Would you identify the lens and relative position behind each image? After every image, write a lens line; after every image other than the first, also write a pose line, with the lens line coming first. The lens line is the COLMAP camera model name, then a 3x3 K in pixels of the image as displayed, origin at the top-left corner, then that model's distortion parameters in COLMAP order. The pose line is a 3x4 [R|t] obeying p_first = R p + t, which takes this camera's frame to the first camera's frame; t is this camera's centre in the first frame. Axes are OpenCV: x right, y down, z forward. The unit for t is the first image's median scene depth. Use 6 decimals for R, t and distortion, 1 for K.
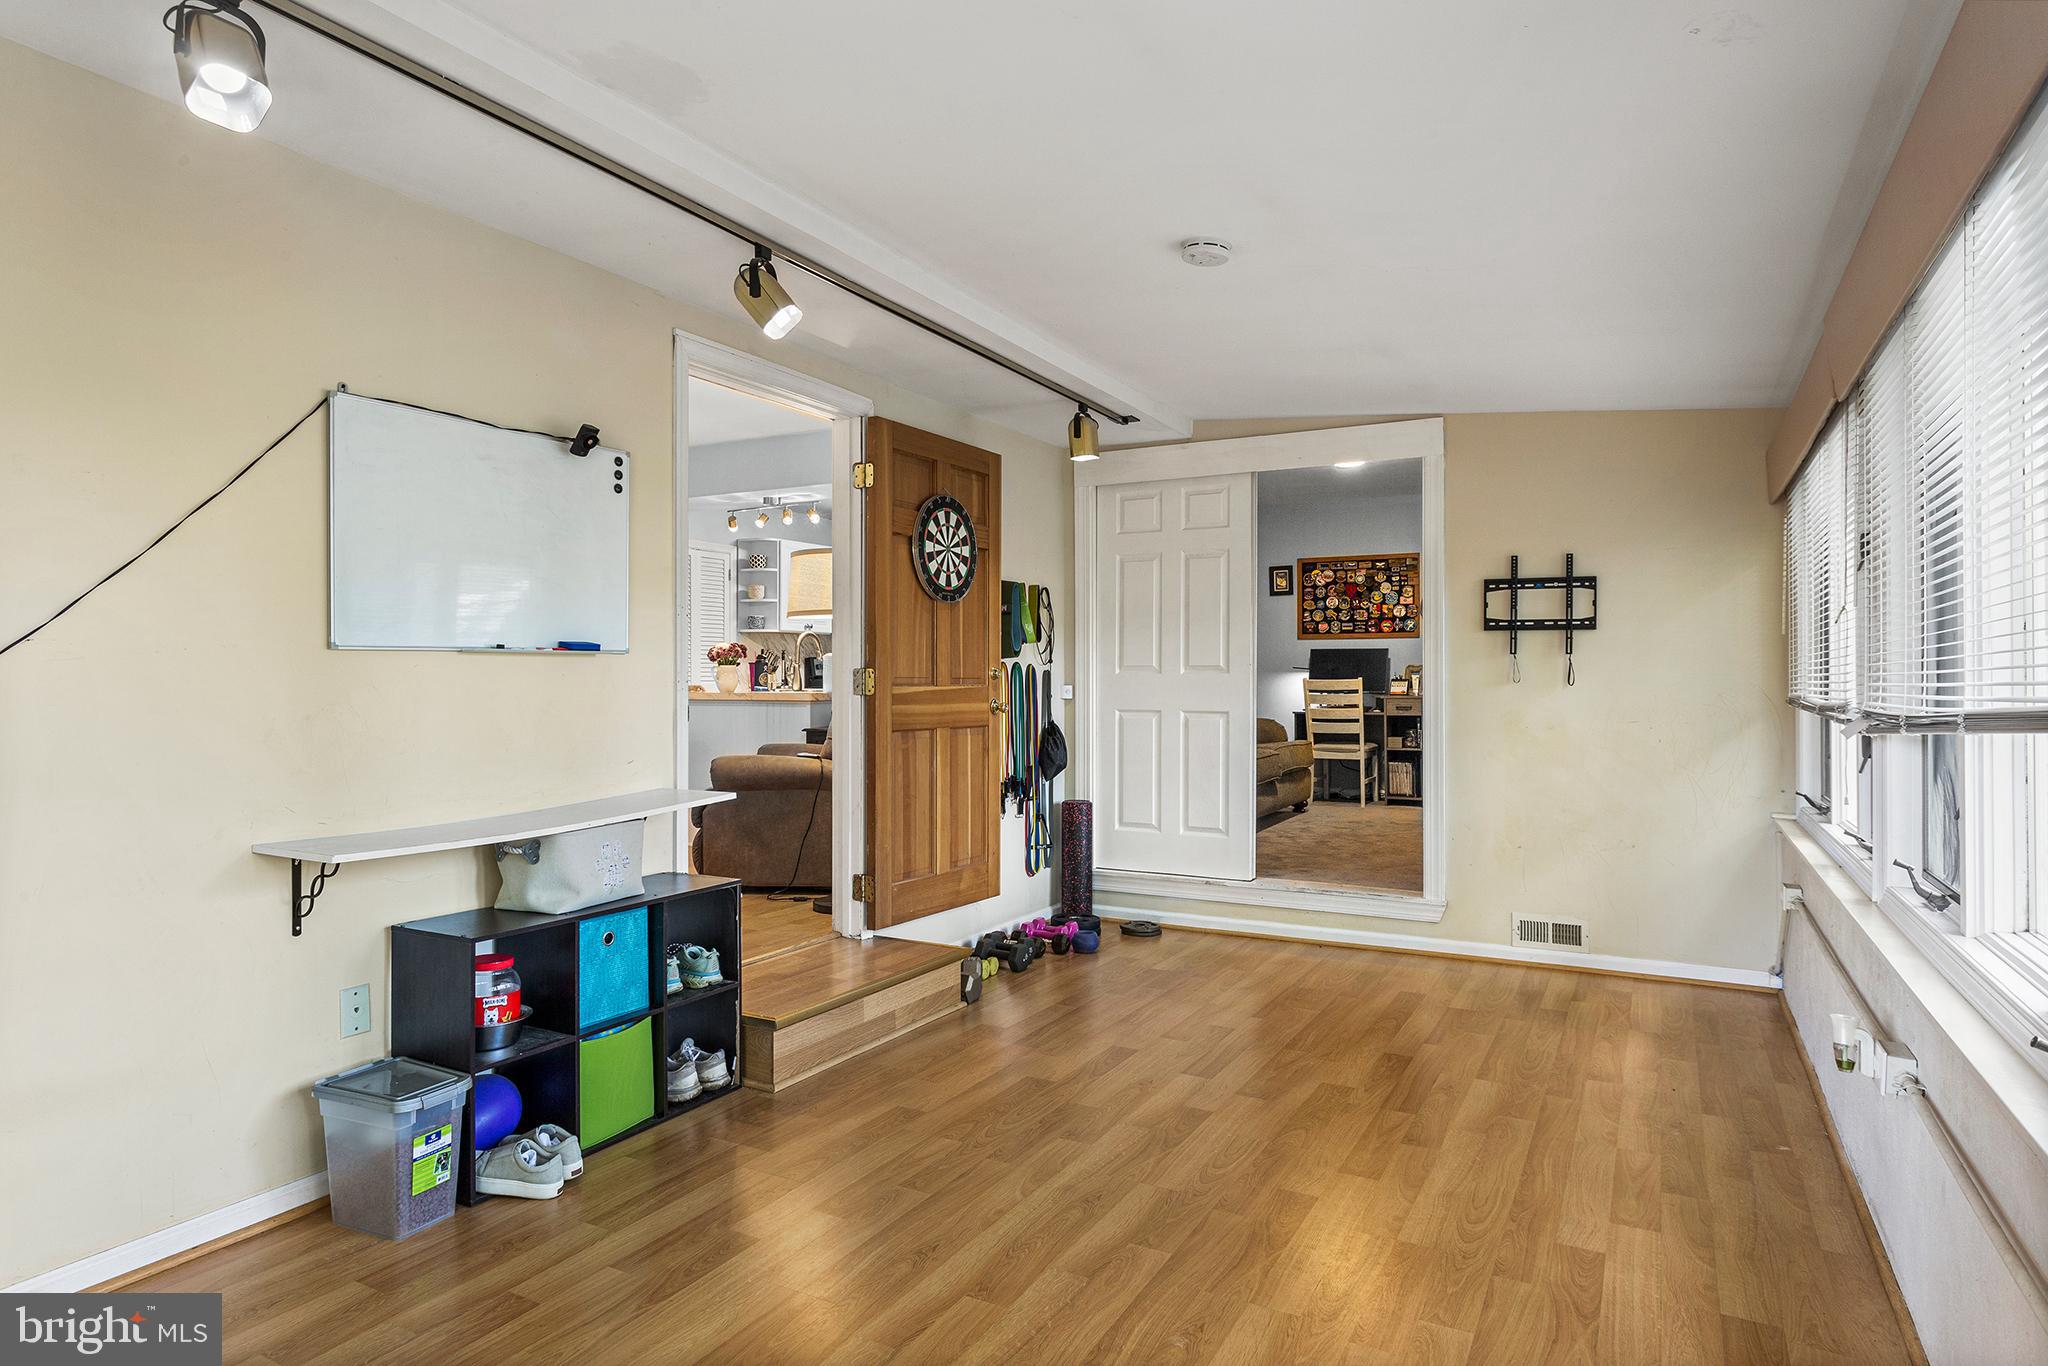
lens RADIAL K [[1176.7, 0, 1015.0], [0, 1176.7, 673.7], [0, 0, 1]] dist [-0.005352, 0.005456]
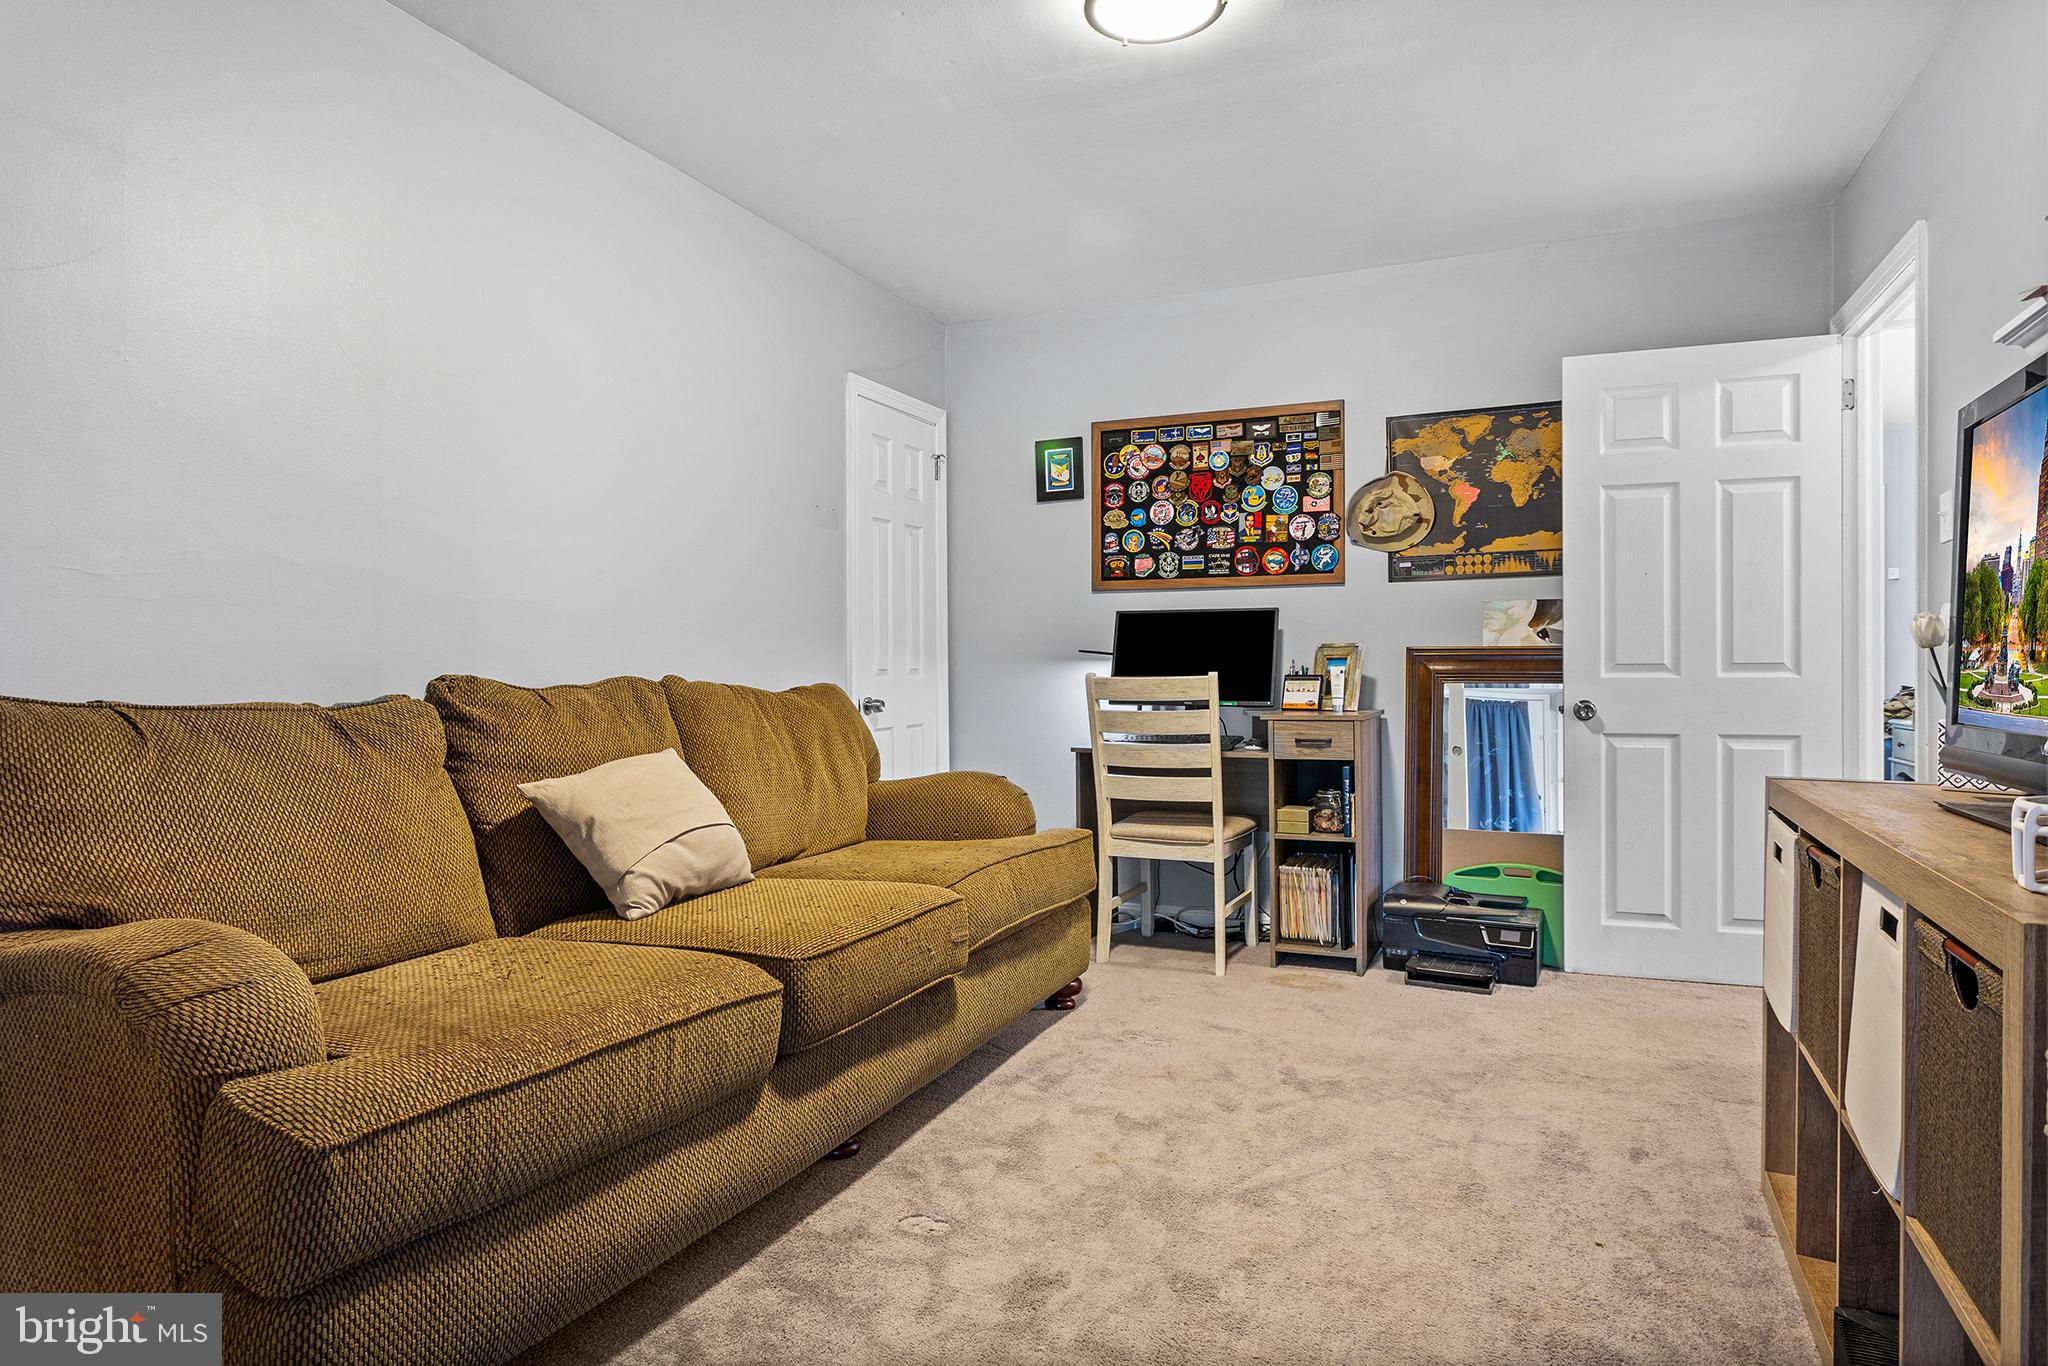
lens RADIAL K [[1200.2, 0, 1015.0], [0, 1200.2, 674.7], [0, 0, 1]] dist [-0.002189, 0.002476]
pose [[0.996310, -0.002868, 0.085774, 0.172701], [0.002429, 0.999983, 0.005222, 0.001771], [-0.085788, -0.004994, 0.996301, 0.535404]]
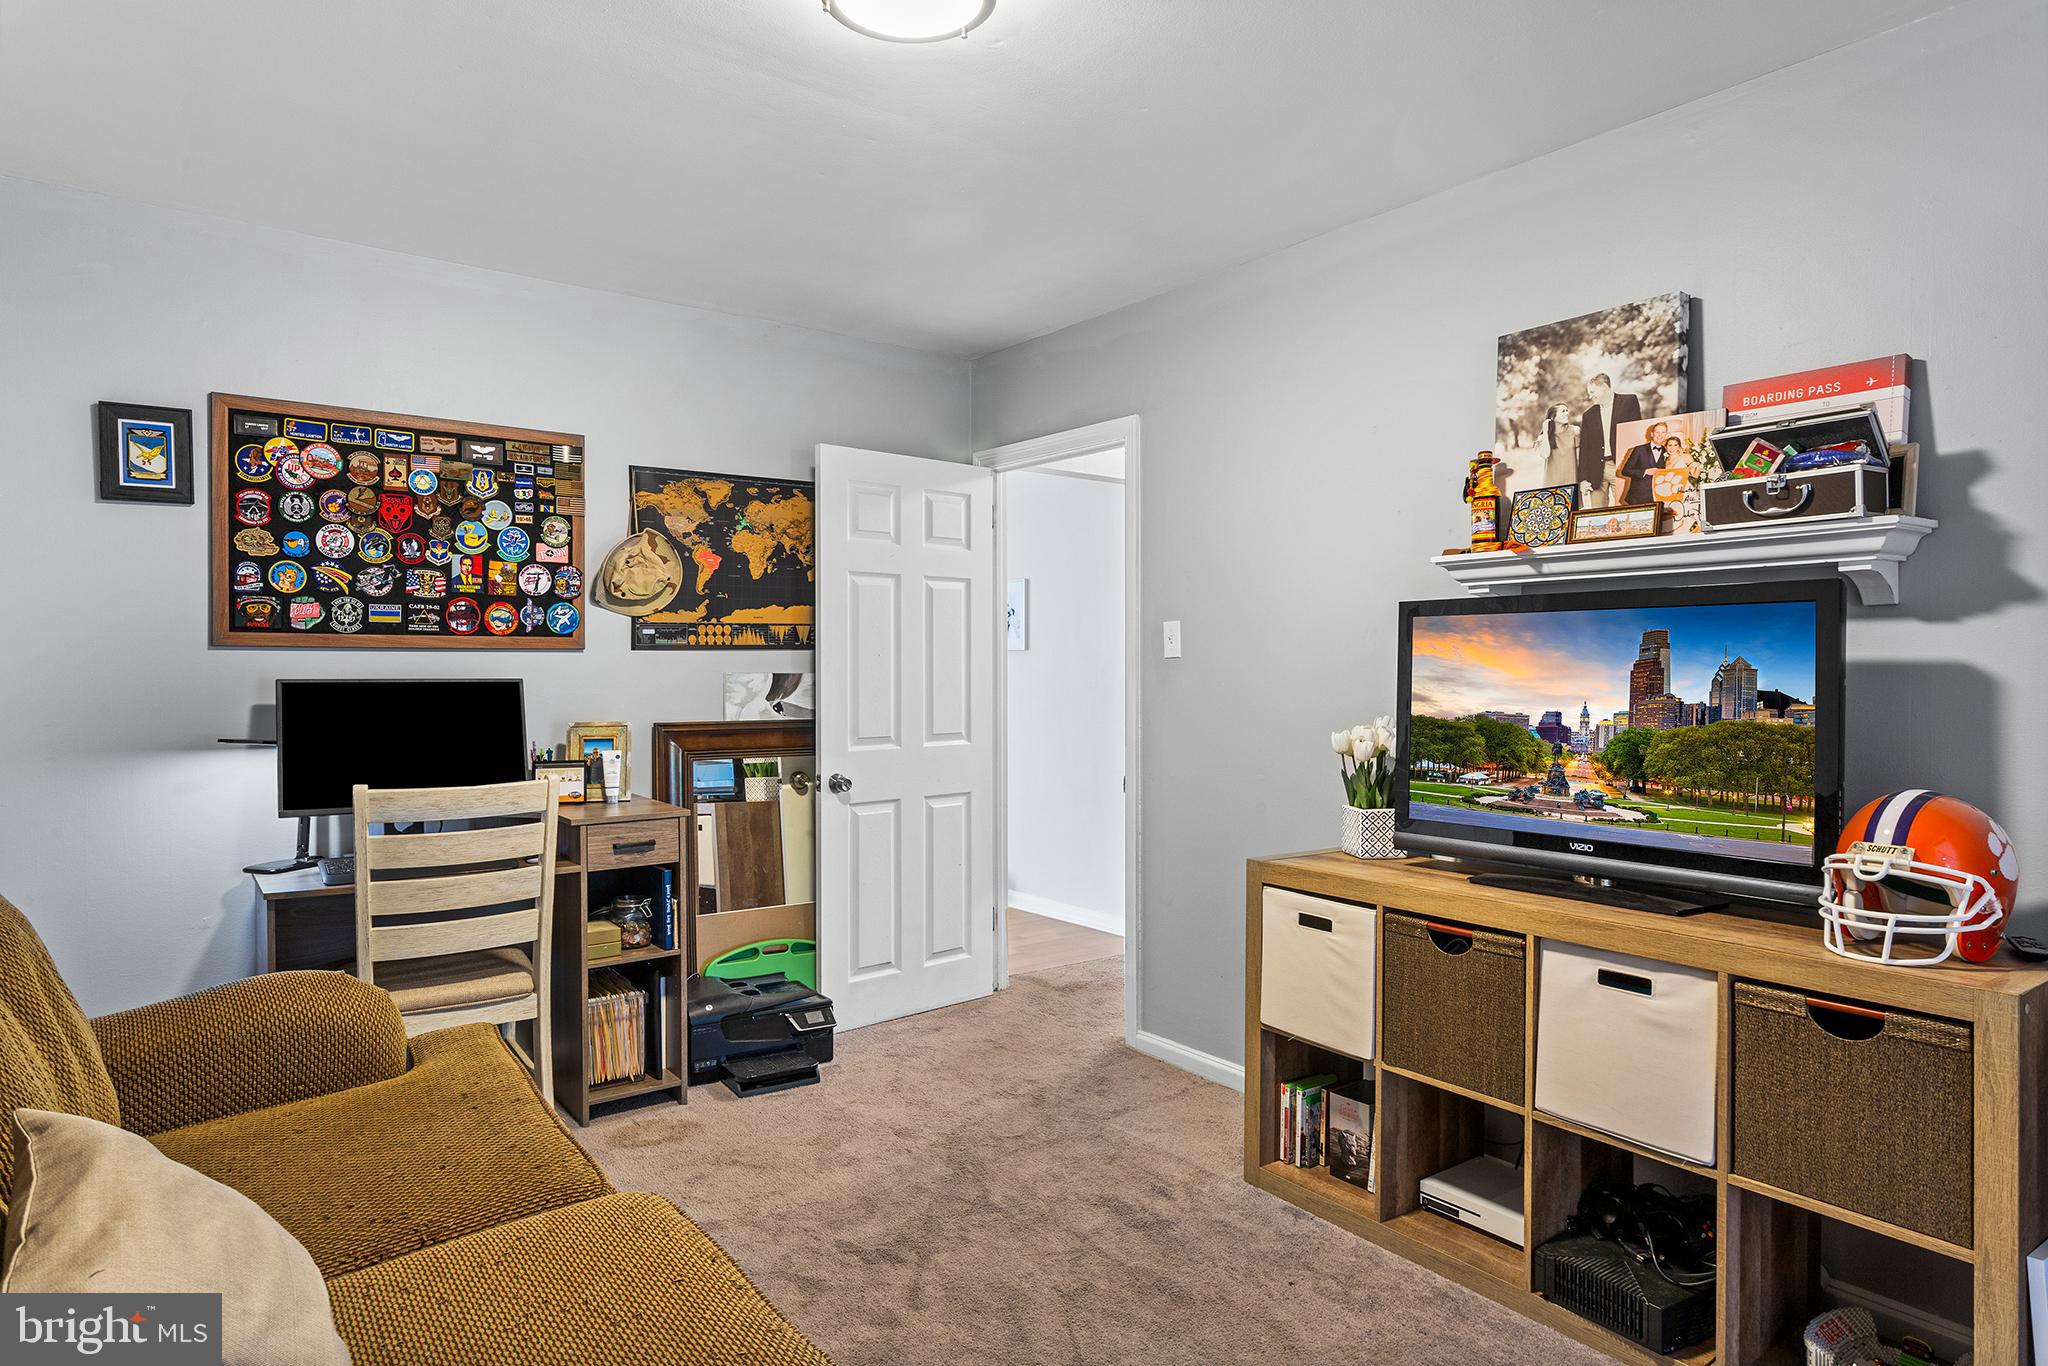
lens RADIAL K [[1176.7, 0, 1014.4], [0, 1176.7, 670.5], [0, 0, 1]] dist [-0.005352, 0.005456]
pose [[0.411089, -0.001238, 0.911595, 0.042489], [-0.002524, 0.999994, 0.002496, -0.025097], [-0.911592, -0.003327, 0.411083, 0.695624]]
